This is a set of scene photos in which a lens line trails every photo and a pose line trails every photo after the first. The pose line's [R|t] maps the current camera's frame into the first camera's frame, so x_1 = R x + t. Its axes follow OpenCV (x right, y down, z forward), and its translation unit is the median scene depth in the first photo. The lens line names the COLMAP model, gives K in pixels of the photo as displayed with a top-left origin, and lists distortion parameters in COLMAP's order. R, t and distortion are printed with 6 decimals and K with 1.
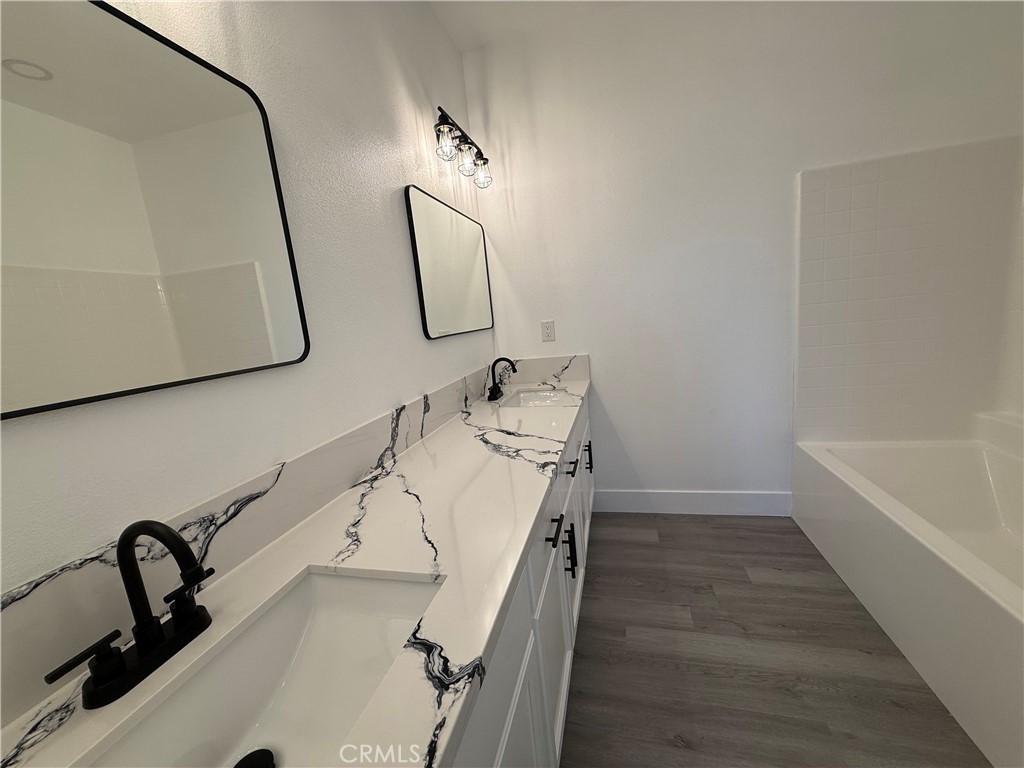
lens RADIAL K [[408.4, 0, 510.1], [0, 408.4, 382.8], [0, 0, 1]] dist [-0.000163, 0.000326]
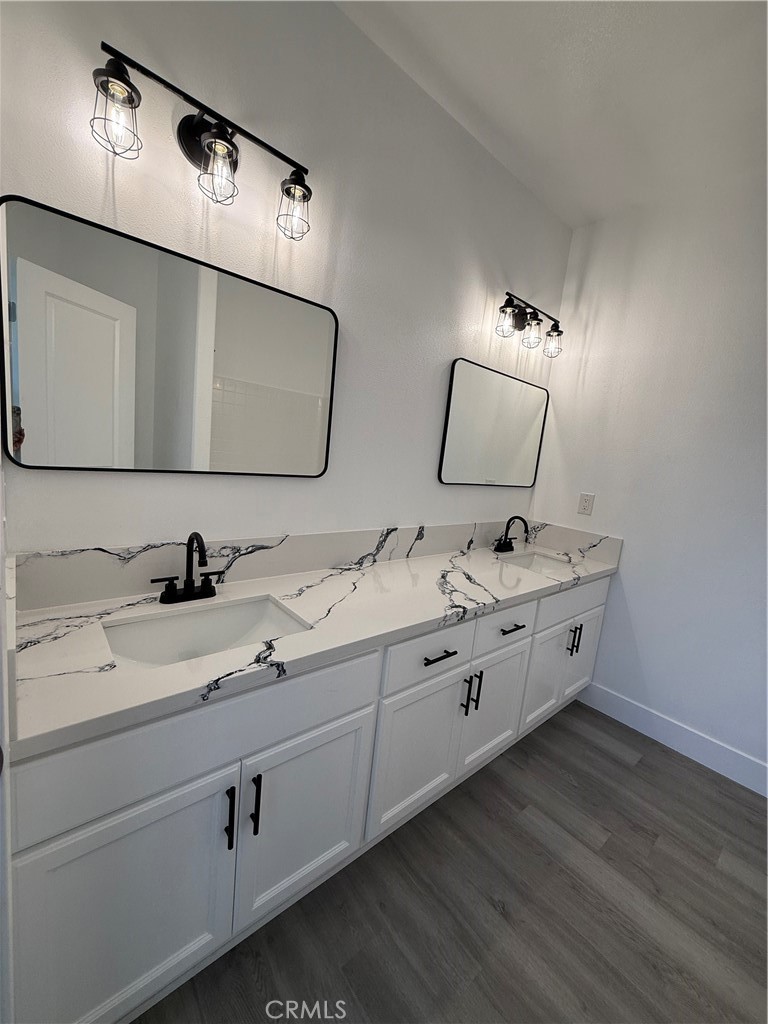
lens RADIAL K [[408.4, 0, 386.0], [0, 408.4, 509.5], [0, 0, 1]] dist [-0.000163, 0.000326]
pose [[0.807432, 0.264826, -0.527182, 0.358220], [-0.276393, 0.959259, 0.058553, -0.063310], [0.521210, 0.098432, 0.847733, -0.111917]]
